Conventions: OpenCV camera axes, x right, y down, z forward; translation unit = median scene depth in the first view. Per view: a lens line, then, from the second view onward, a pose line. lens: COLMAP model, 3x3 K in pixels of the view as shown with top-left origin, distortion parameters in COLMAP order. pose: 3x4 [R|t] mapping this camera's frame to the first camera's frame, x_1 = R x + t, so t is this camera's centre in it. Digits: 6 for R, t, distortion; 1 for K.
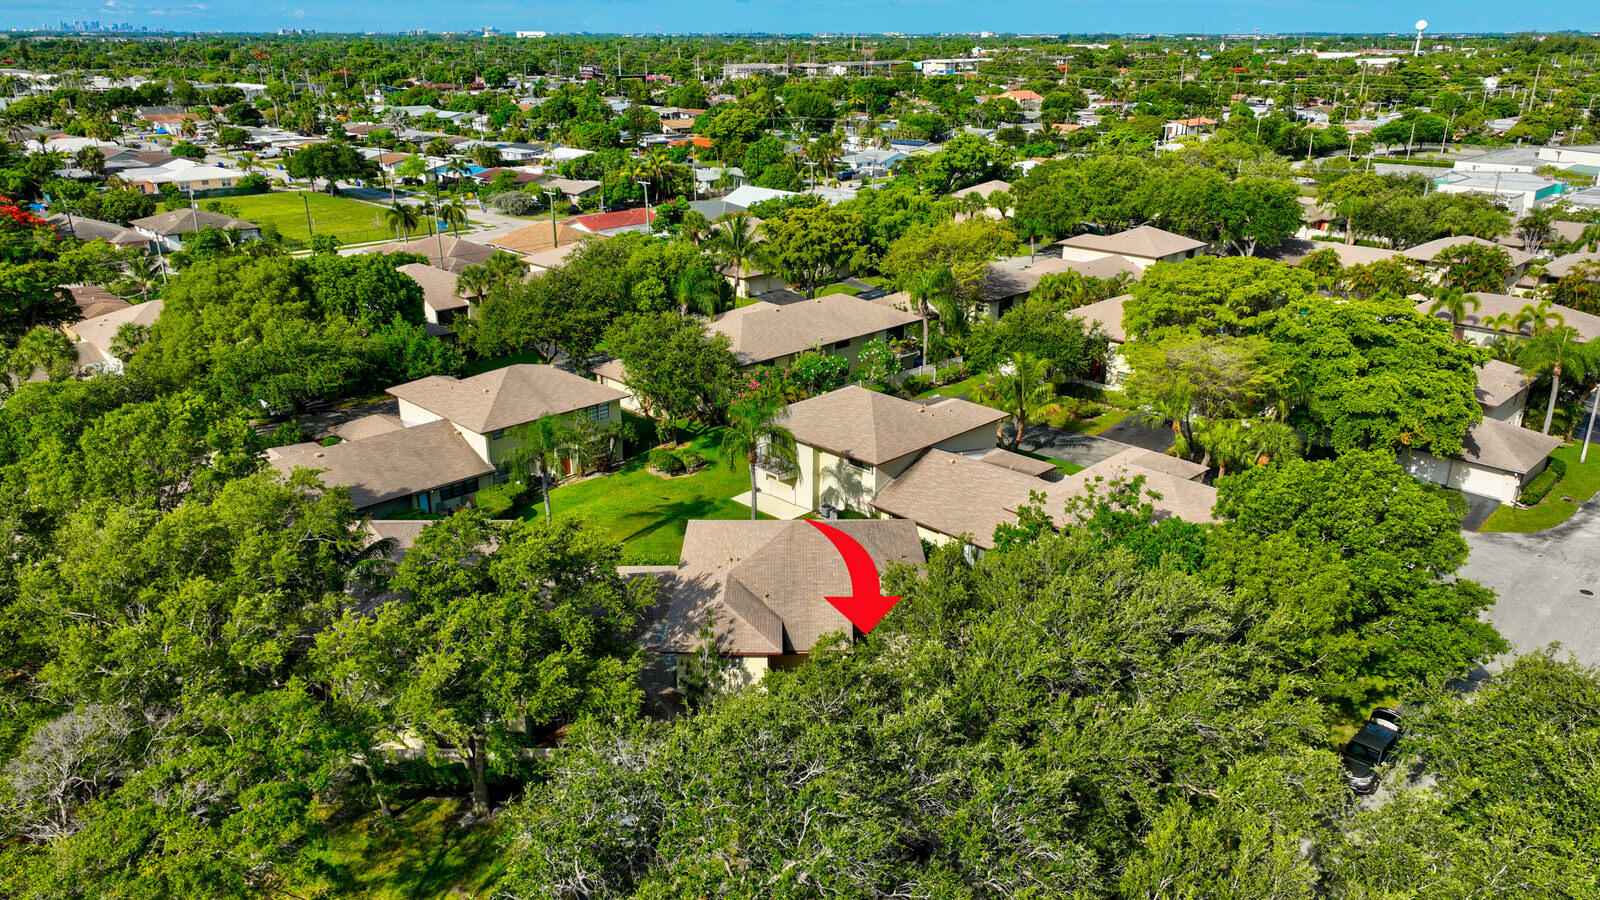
lens RADIAL K [[1133.5, 0, 798.6], [0, 1133.5, 445.7], [0, 0, 1]] dist [0.008033, 0.007884]
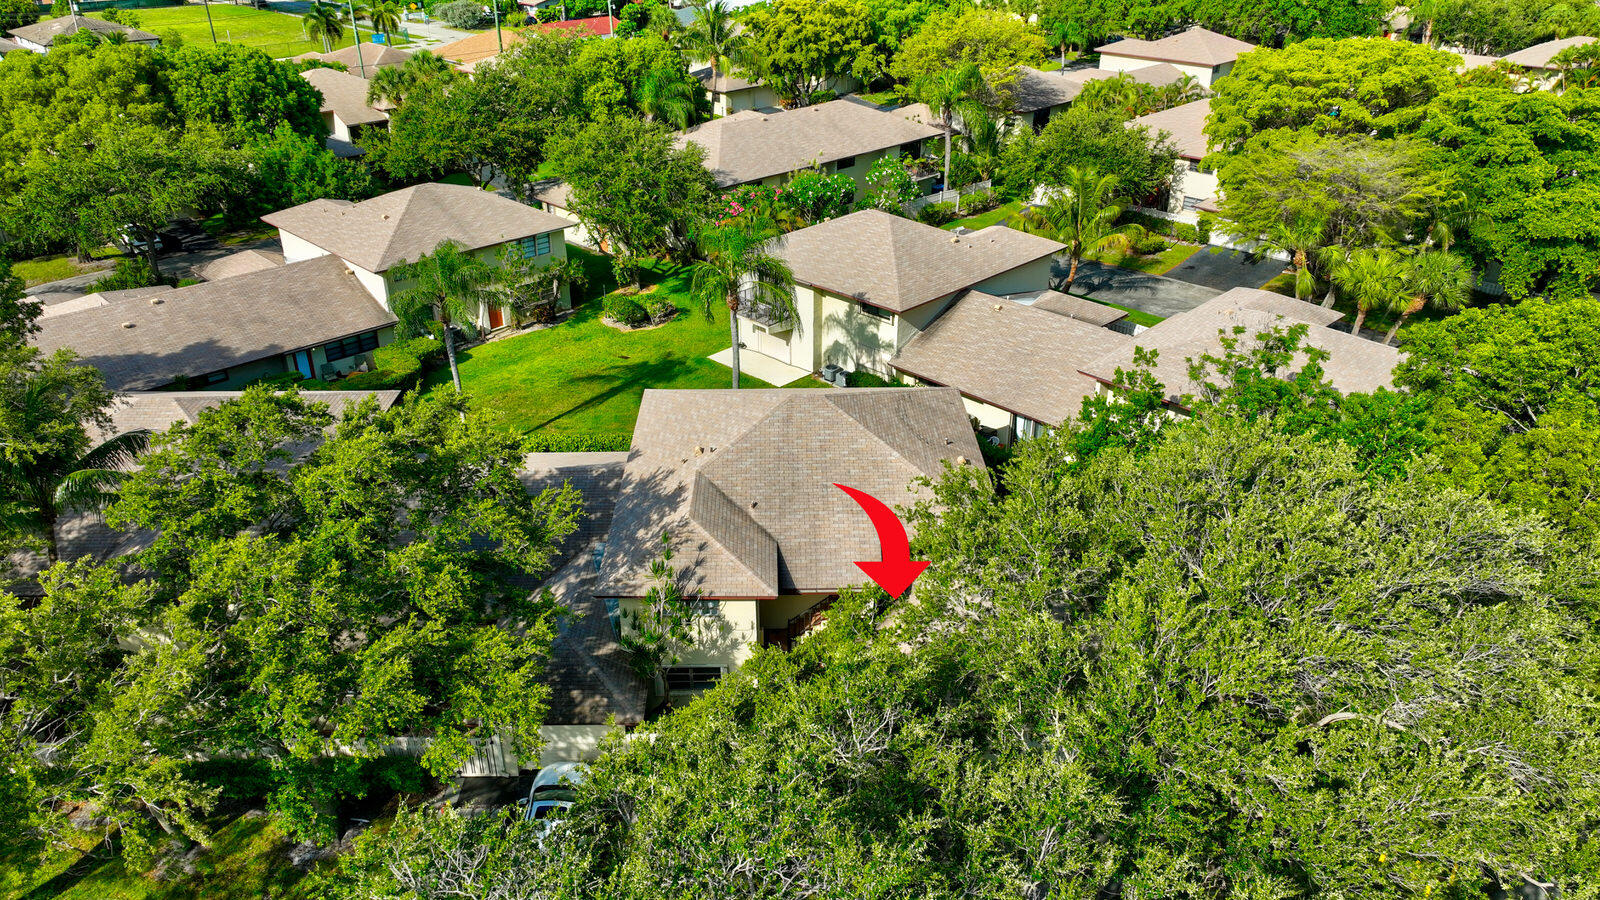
lens RADIAL K [[1133.5, 0, 799.2], [0, 1133.5, 458.1], [0, 0, 1]] dist [0.008033, 0.007884]
pose [[0.999936, -0.004833, 0.010254, -0.004591], [0.003342, 0.990041, 0.140738, 0.005435], [-0.010832, -0.140695, 0.989994, 0.197743]]
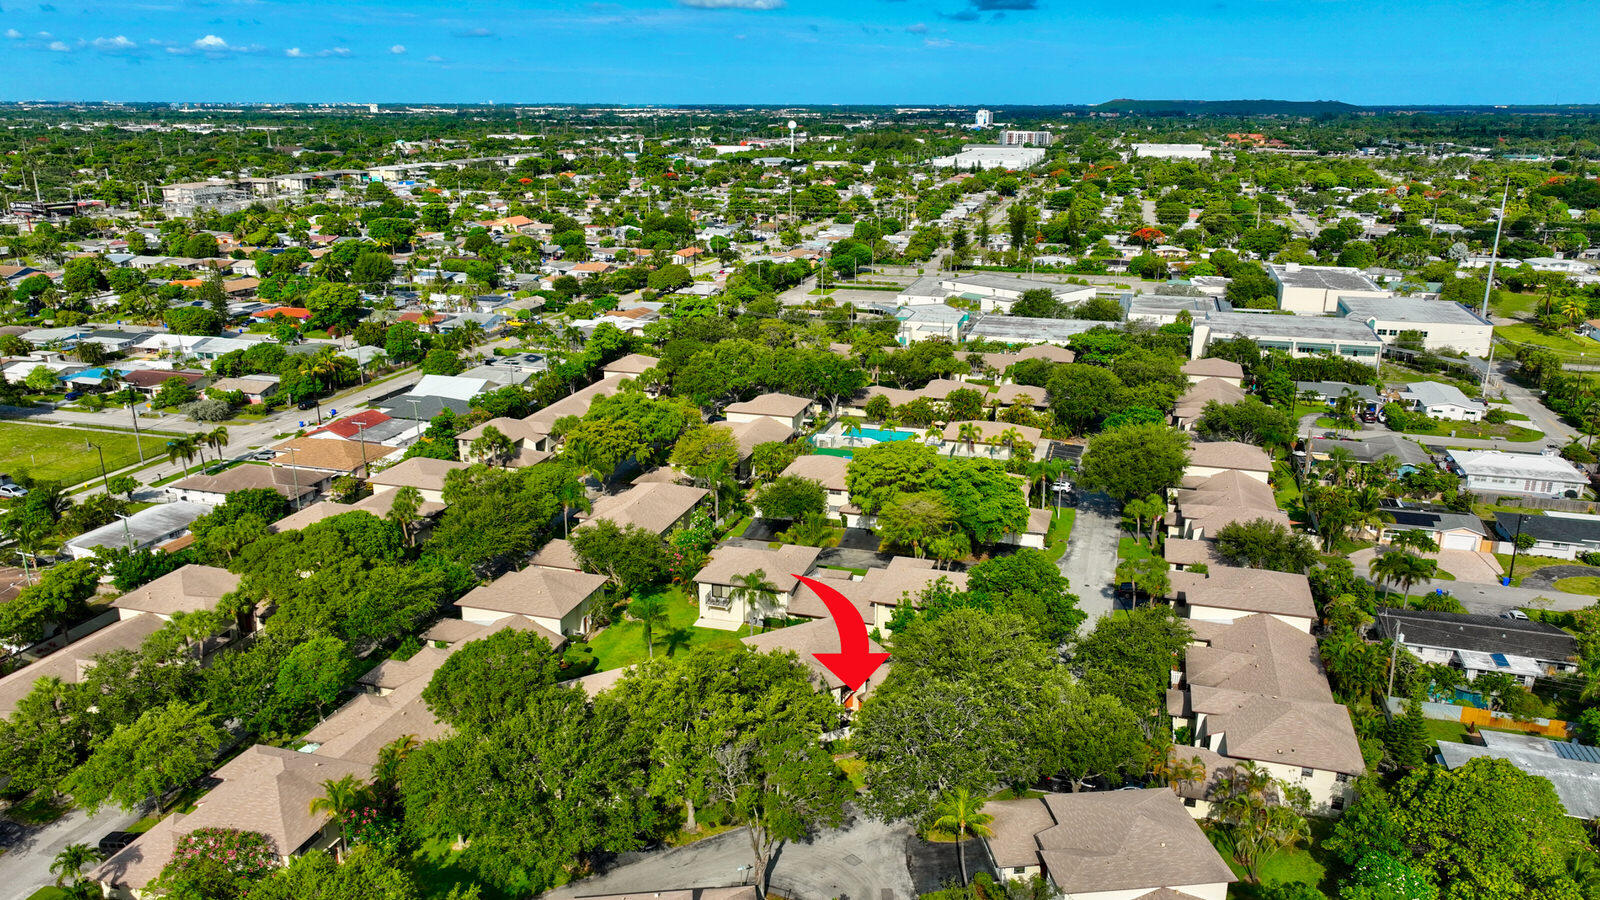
lens RADIAL K [[1133.5, 0, 795.9], [0, 1133.5, 441.3], [0, 0, 1]] dist [0.008033, 0.007884]
pose [[0.880637, -0.136850, 0.453596, -0.609562], [0.165538, 0.985913, -0.023935, -0.148809], [-0.443931, 0.096165, 0.890886, -0.591966]]
